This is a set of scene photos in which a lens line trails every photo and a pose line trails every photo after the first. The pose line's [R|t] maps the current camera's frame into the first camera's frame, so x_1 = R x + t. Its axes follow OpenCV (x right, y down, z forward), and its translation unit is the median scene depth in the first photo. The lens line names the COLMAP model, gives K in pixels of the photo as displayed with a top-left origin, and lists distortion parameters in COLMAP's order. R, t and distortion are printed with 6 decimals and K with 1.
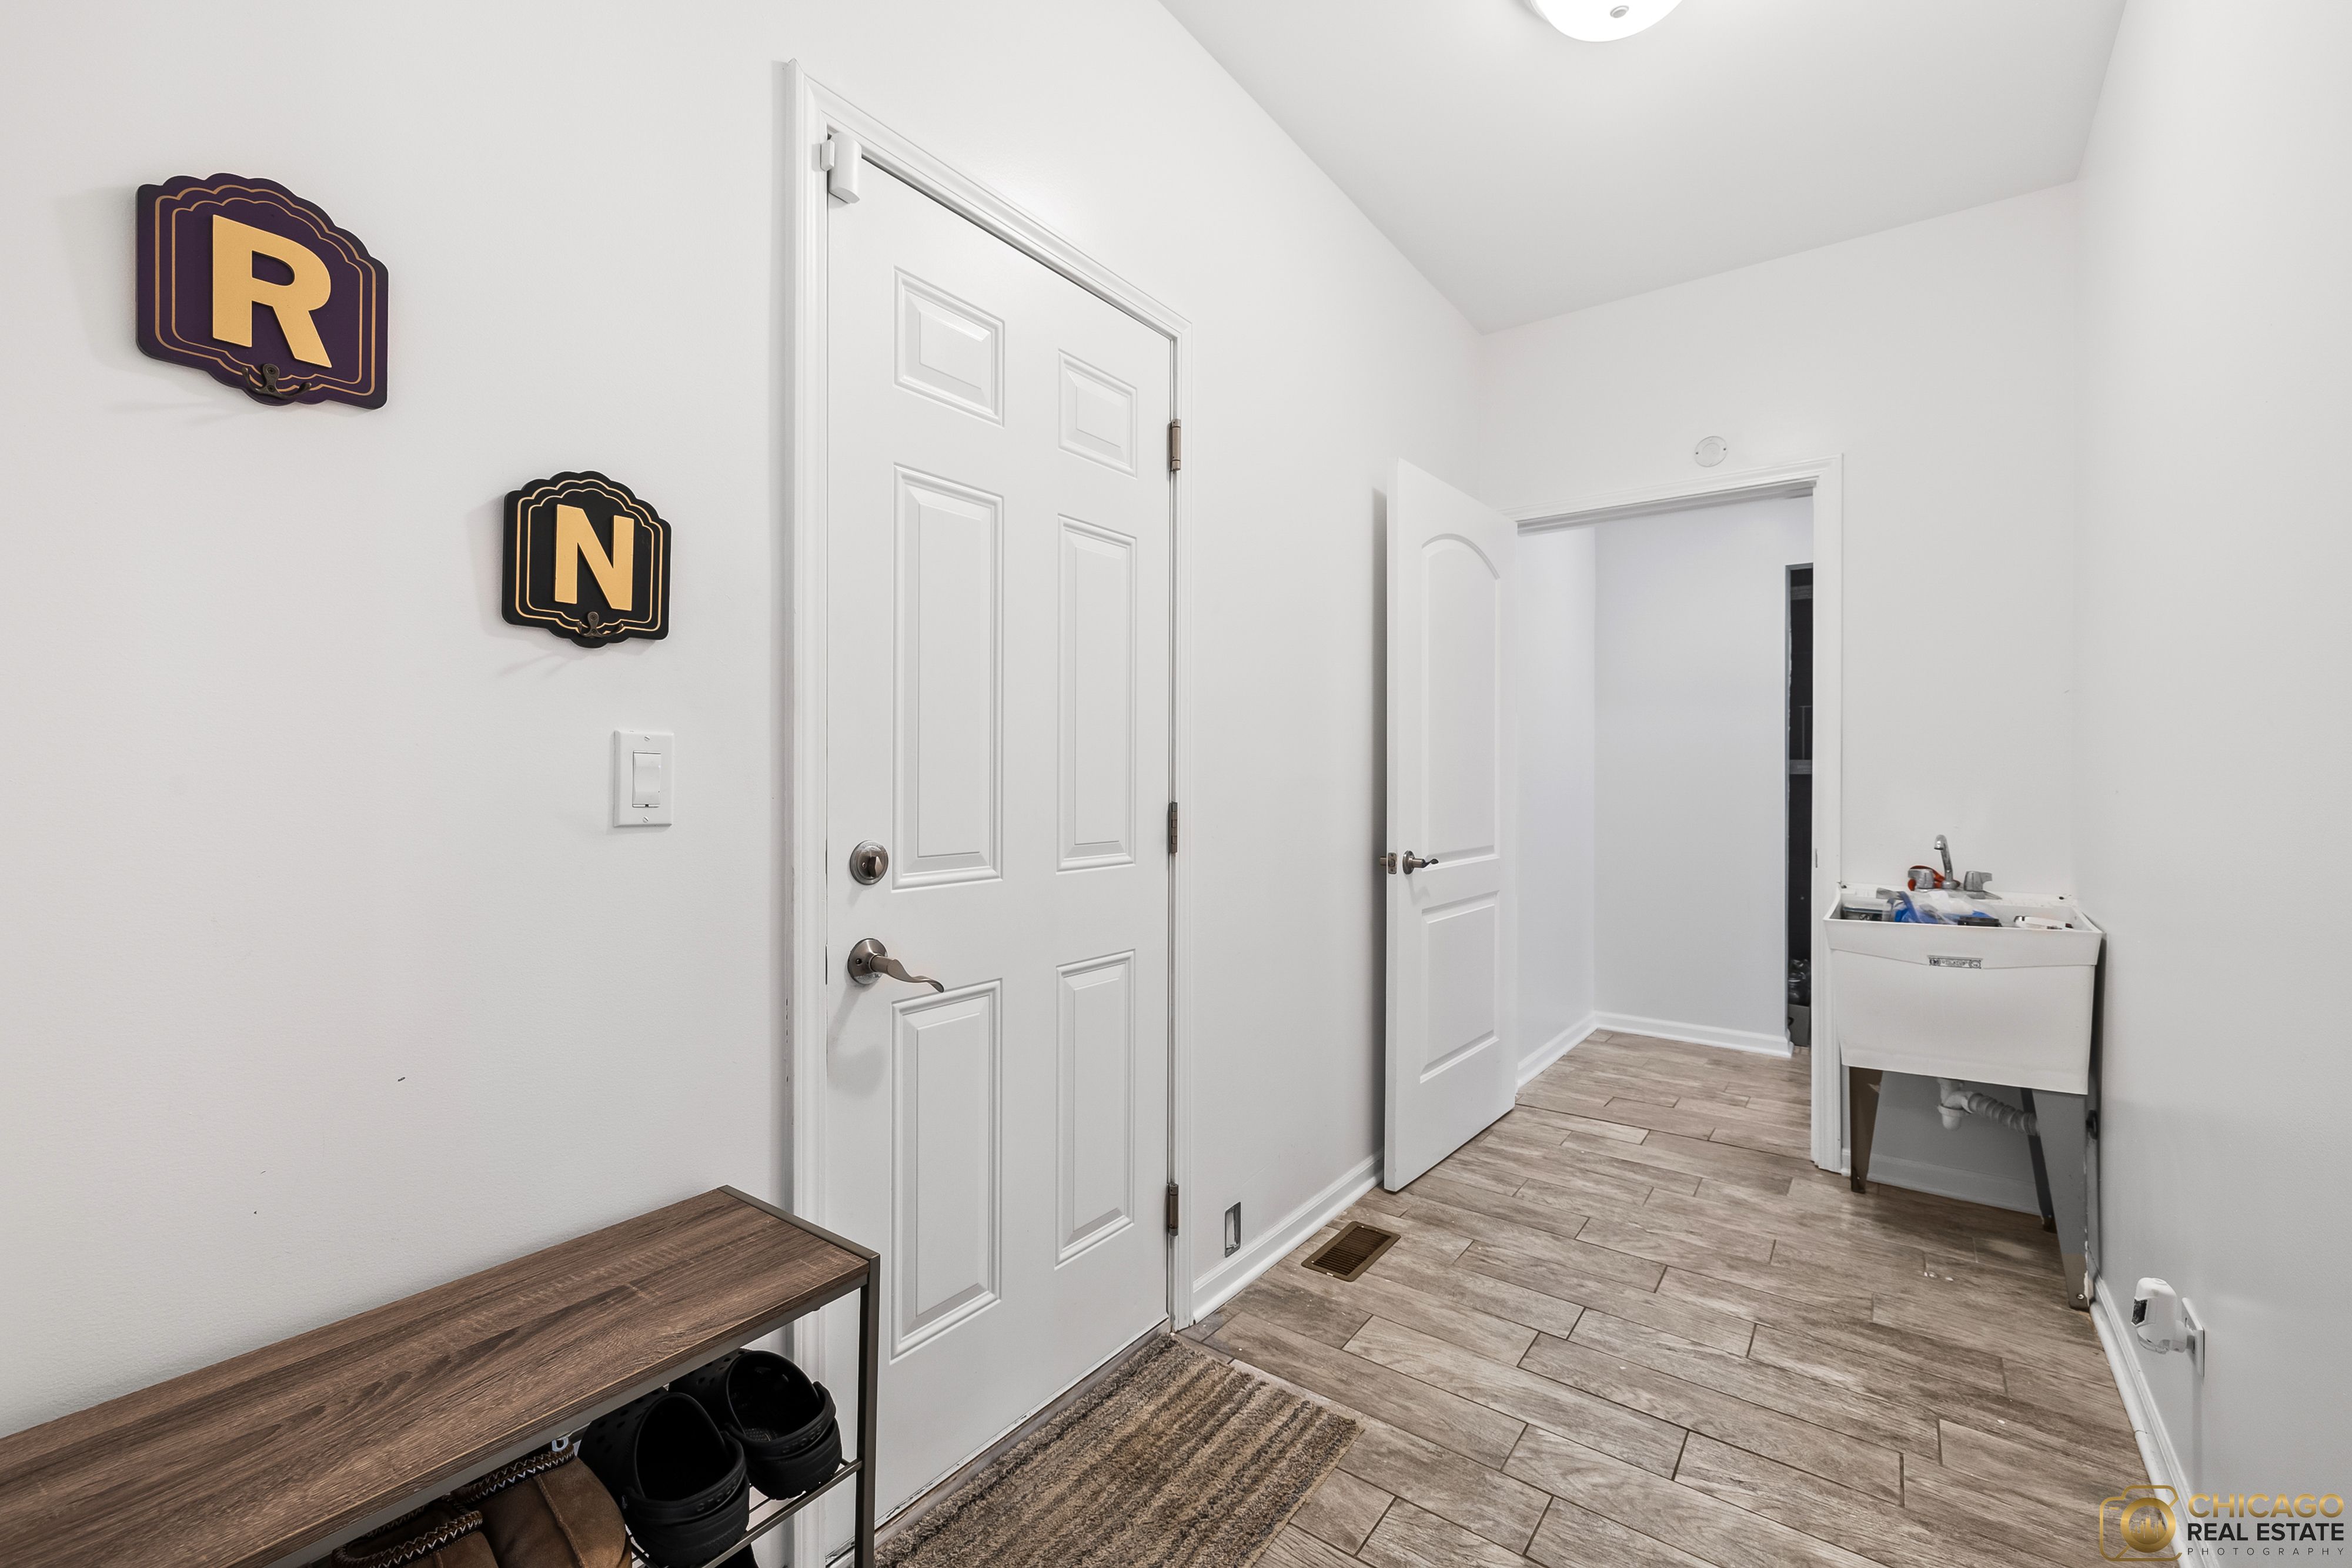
lens RADIAL K [[981.2, 0, 1176.0], [0, 981.2, 784.0], [0, 0, 1]] dist [0.000017, 0.000223]
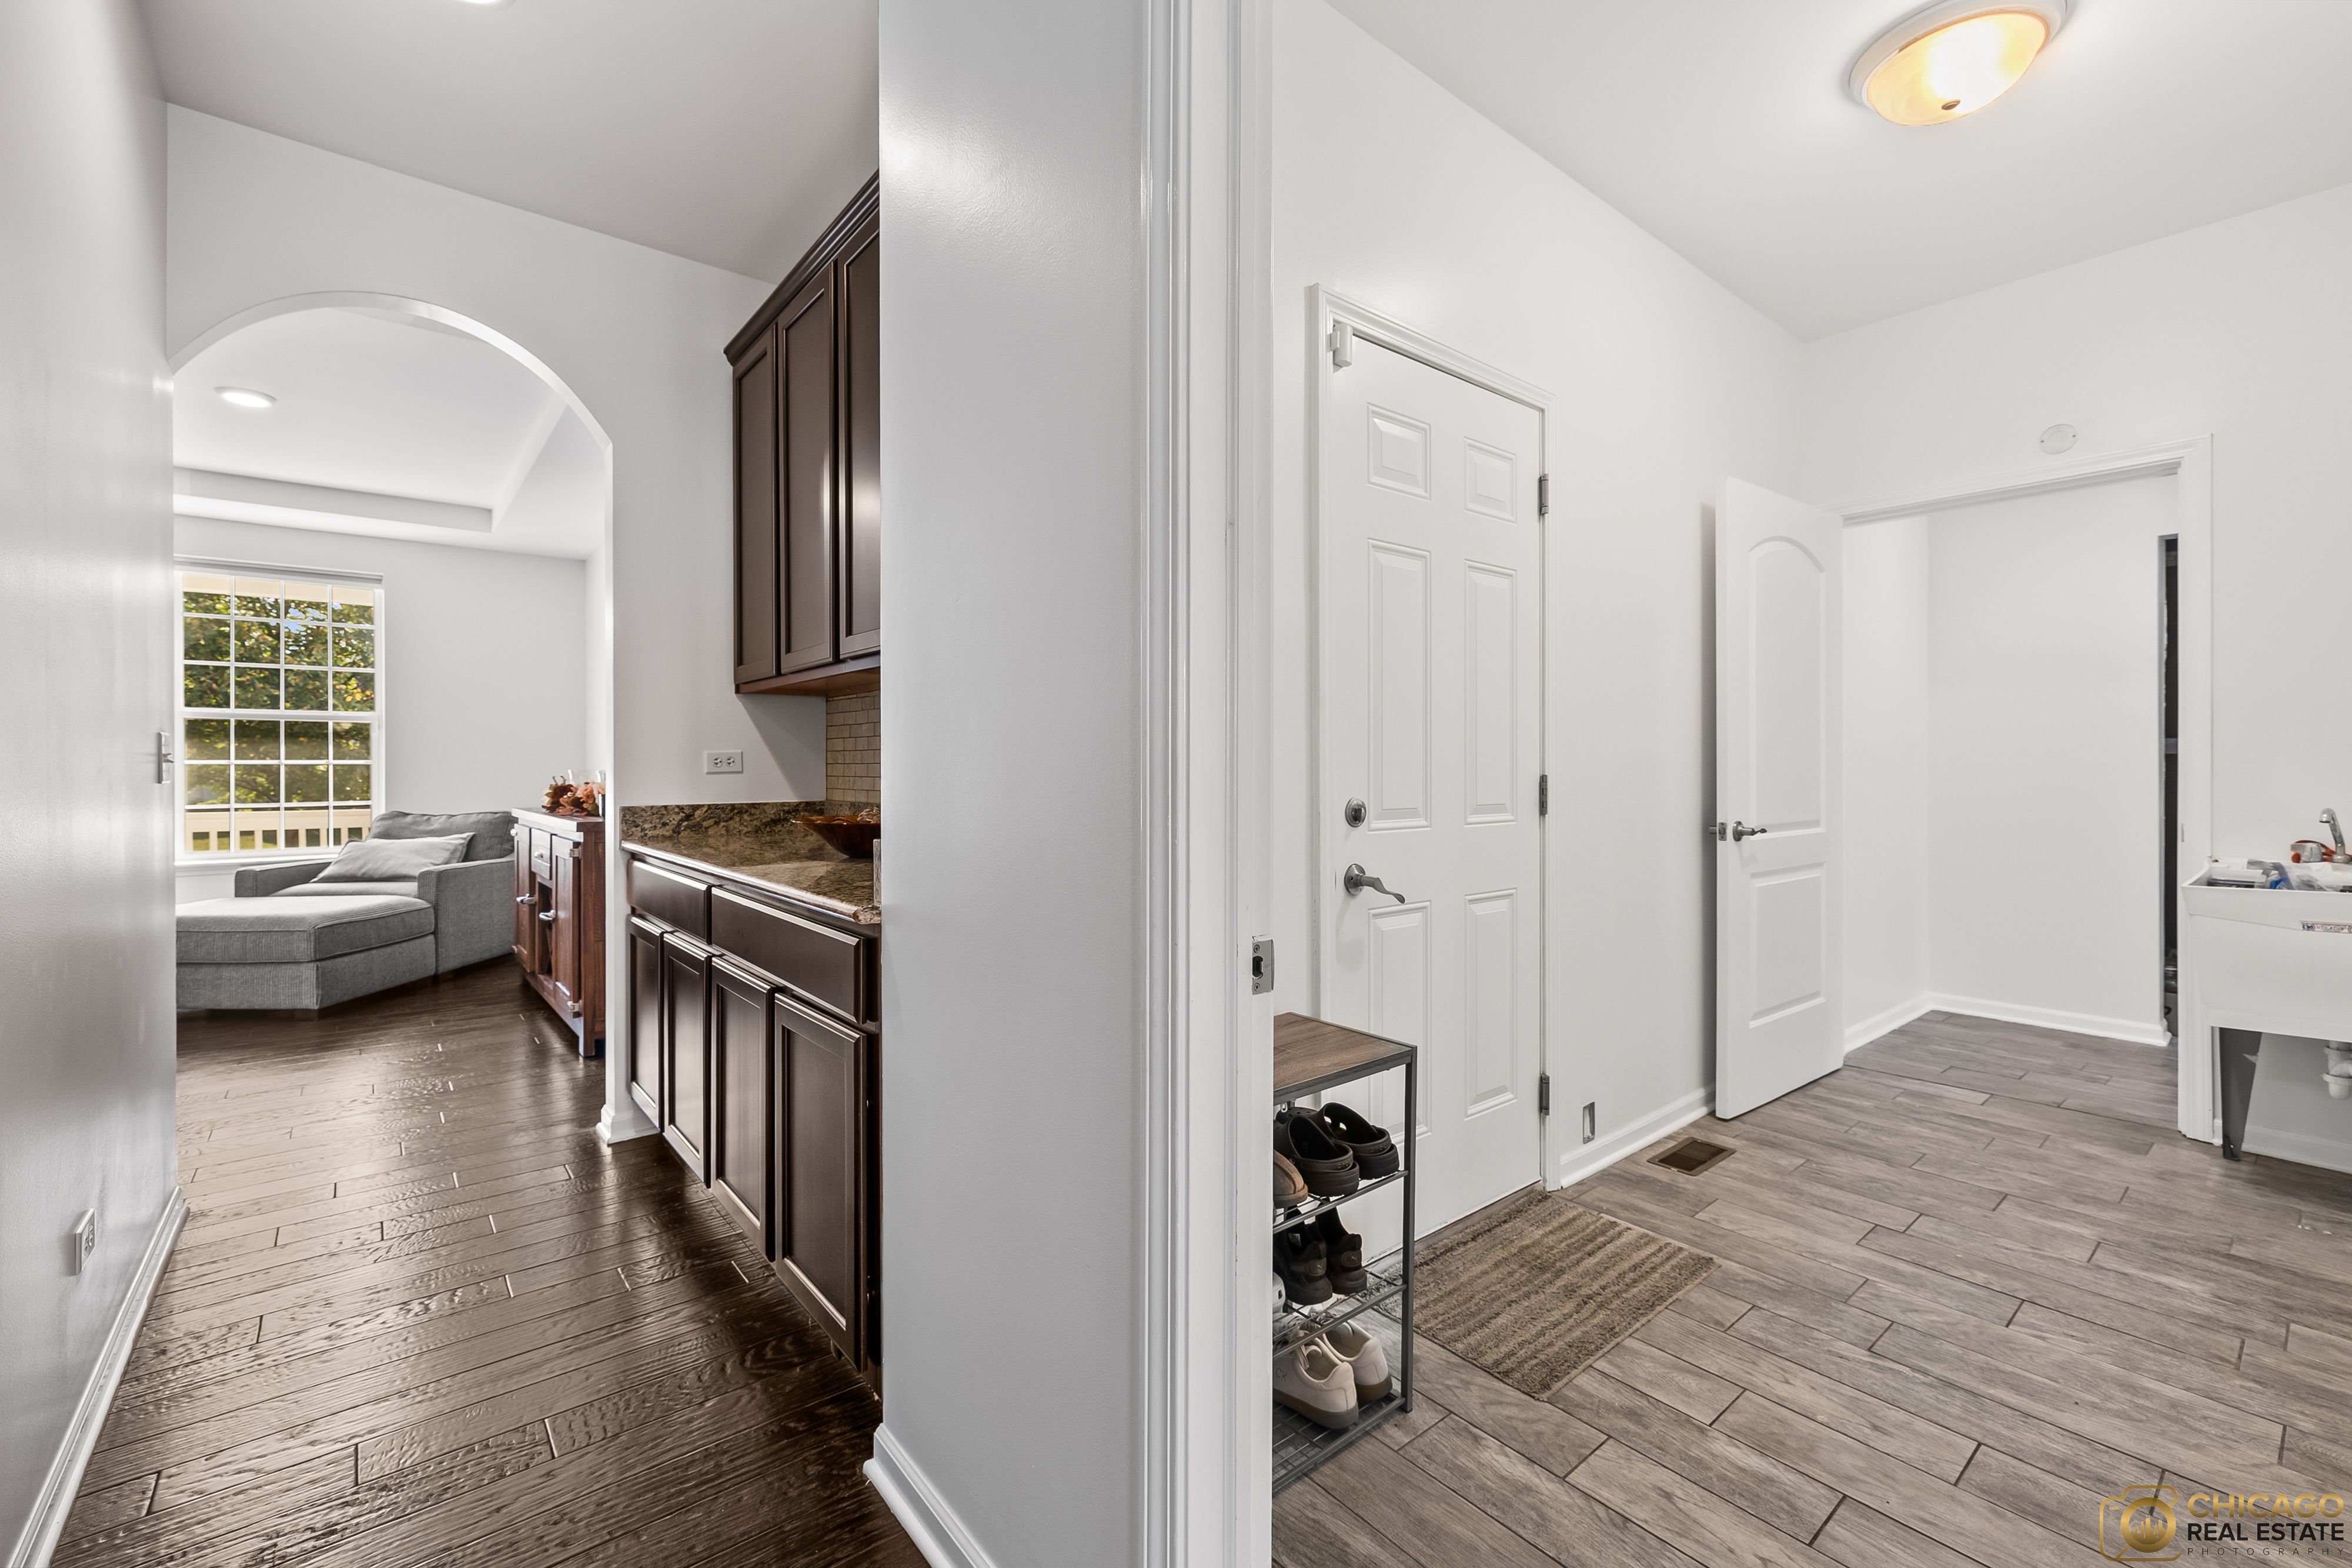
lens RADIAL K [[981.5, 0, 1168.5], [0, 981.5, 773.8], [0, 0, 1]] dist [0.000991, -0.000686]
pose [[0.967662, -0.004135, -0.252218, -0.151693], [0.003995, 0.999991, -0.001067, 0.016394], [0.252220, 0.000025, 0.967670, -0.352560]]
